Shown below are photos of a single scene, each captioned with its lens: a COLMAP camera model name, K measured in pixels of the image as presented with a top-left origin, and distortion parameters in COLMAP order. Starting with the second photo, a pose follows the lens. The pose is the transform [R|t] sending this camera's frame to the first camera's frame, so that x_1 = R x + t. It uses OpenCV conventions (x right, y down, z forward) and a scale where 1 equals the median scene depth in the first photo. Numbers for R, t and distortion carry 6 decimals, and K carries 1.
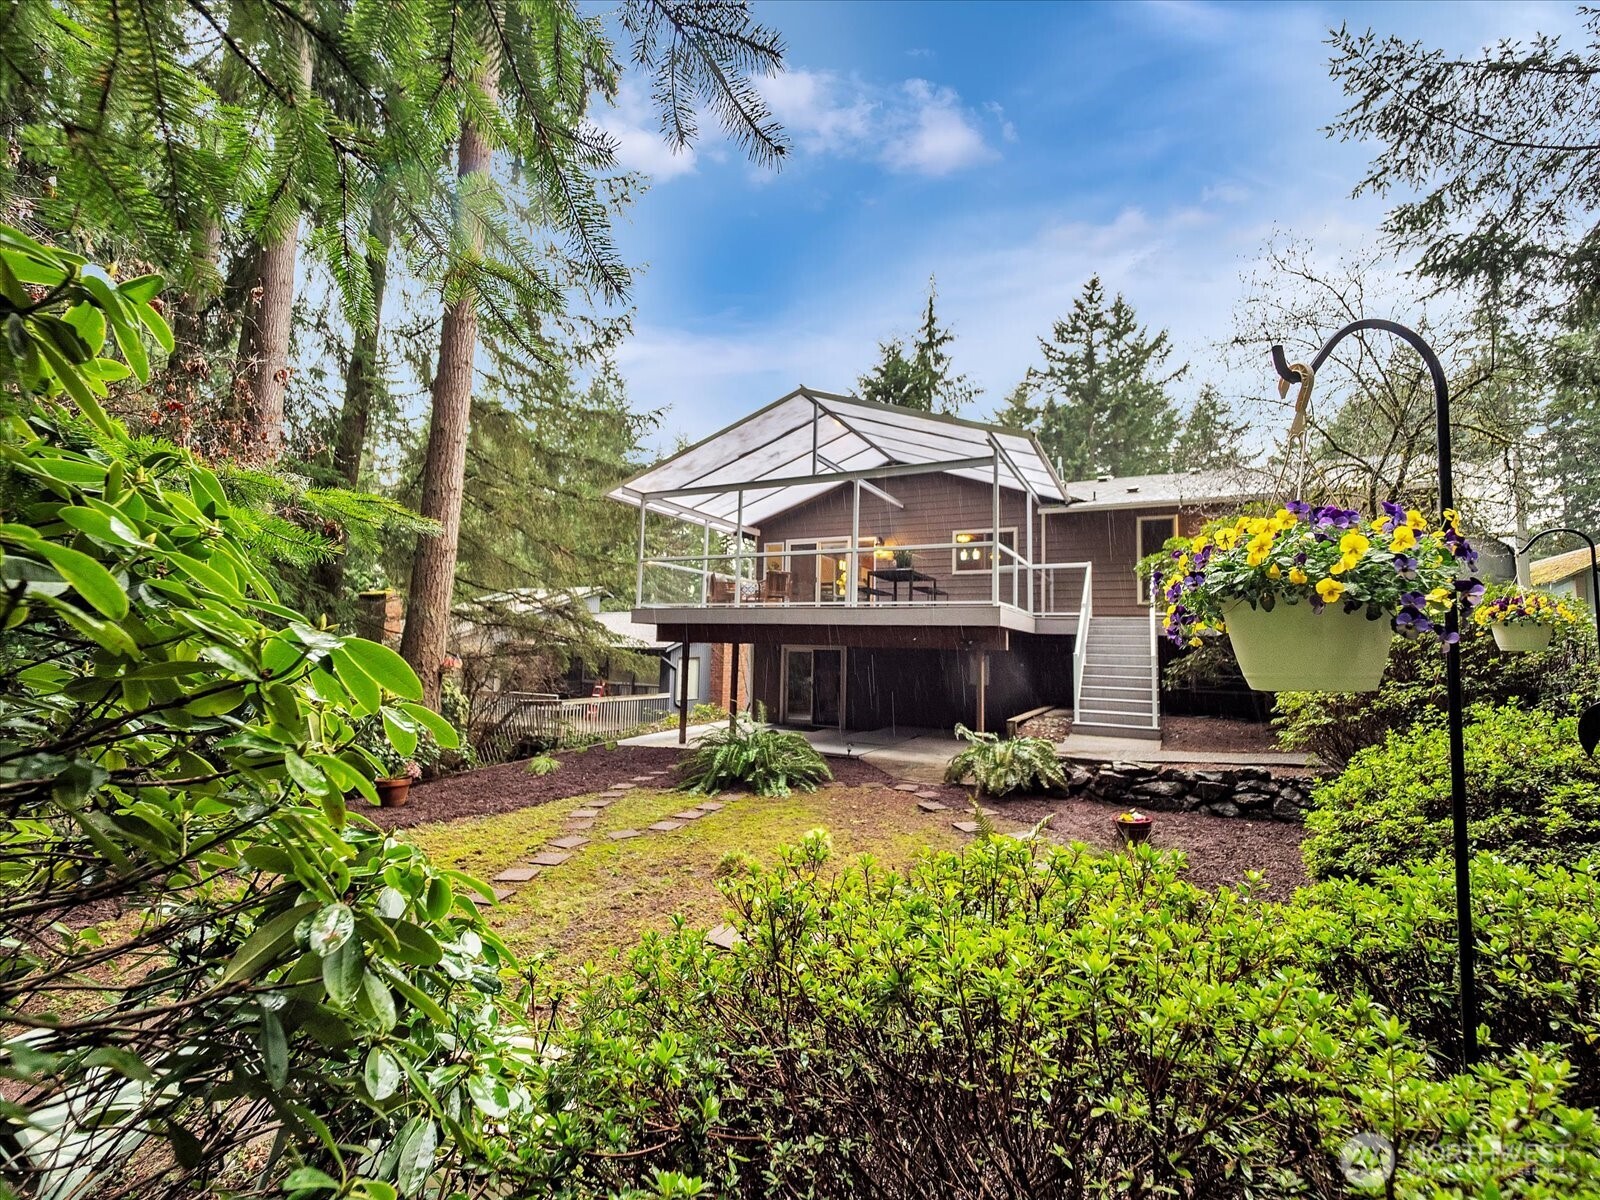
lens RADIAL K [[684.6, 0, 799.6], [0, 684.6, 608.3], [0, 0, 1]] dist [0.018412, -0.016109]
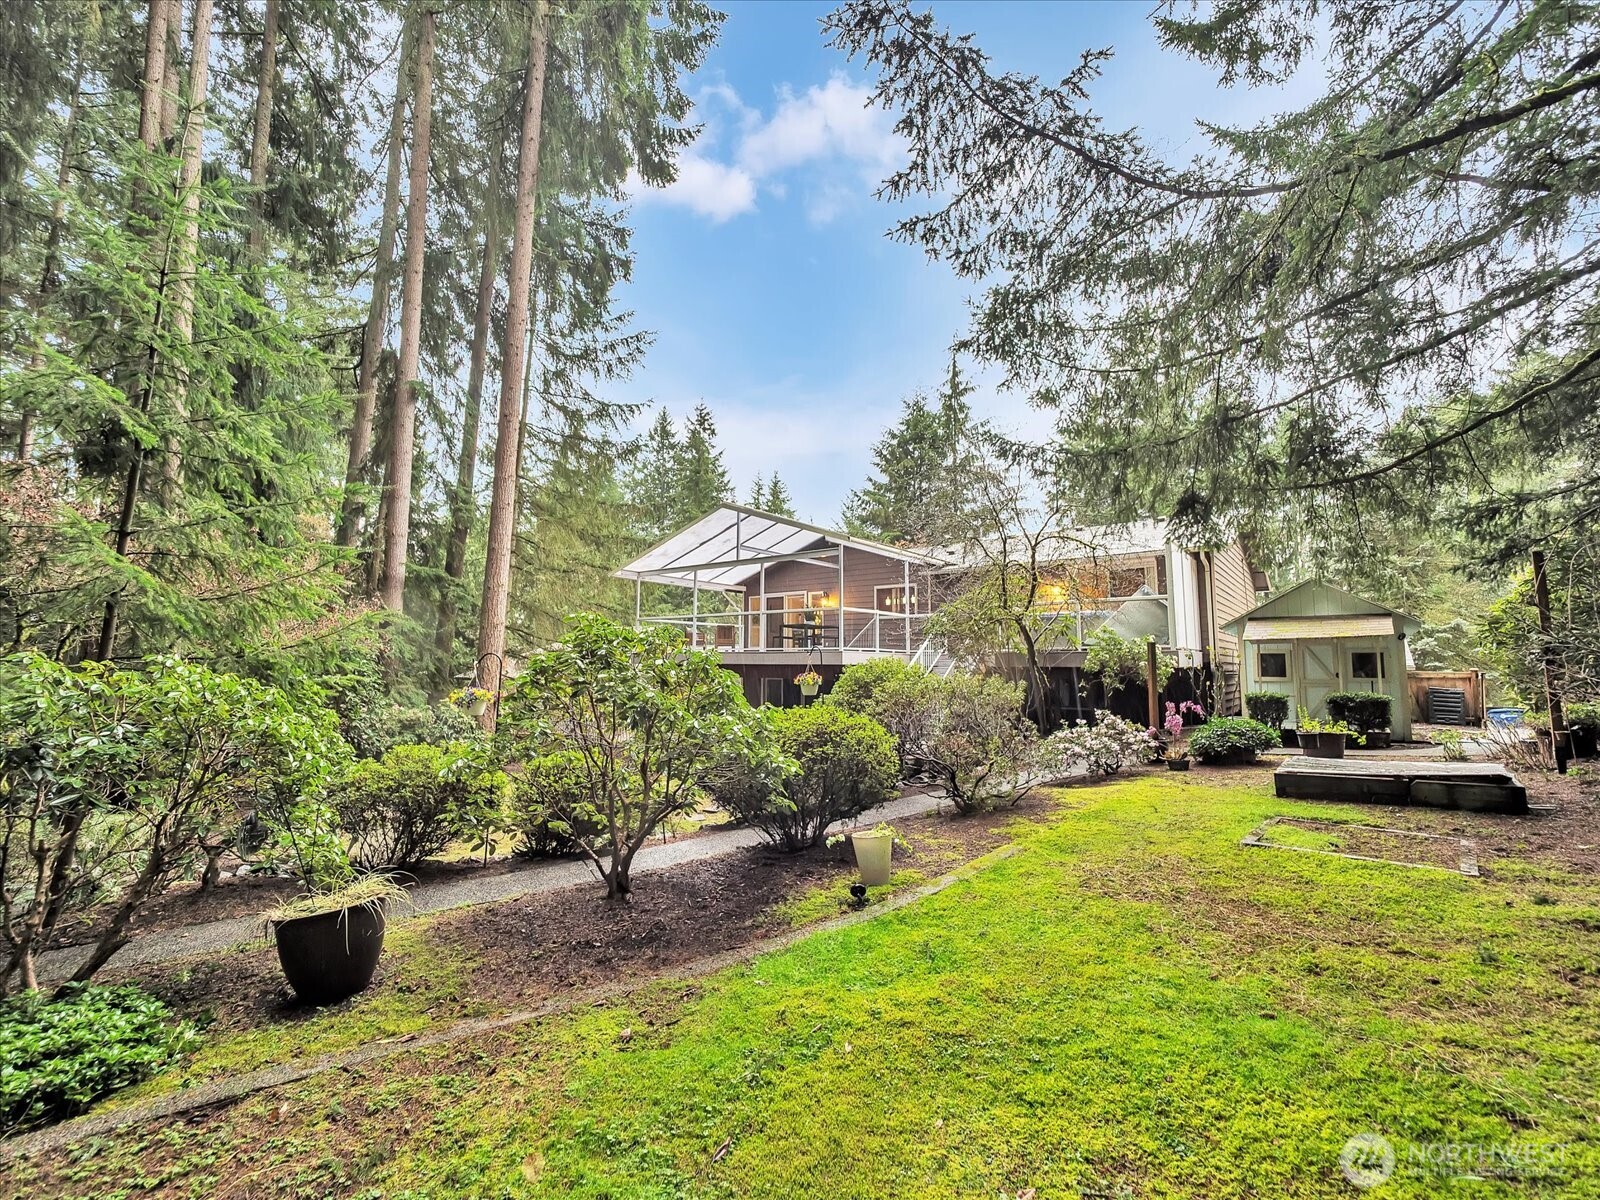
lens RADIAL K [[693.4, 0, 803.6], [0, 693.4, 567.9], [0, 0, 1]] dist [-0.006973, 0.000901]
pose [[0.984361, -0.043663, -0.170669, 0.407668], [0.029575, 0.996007, -0.084233, -0.051195], [0.173665, 0.077868, 0.981721, -0.410469]]
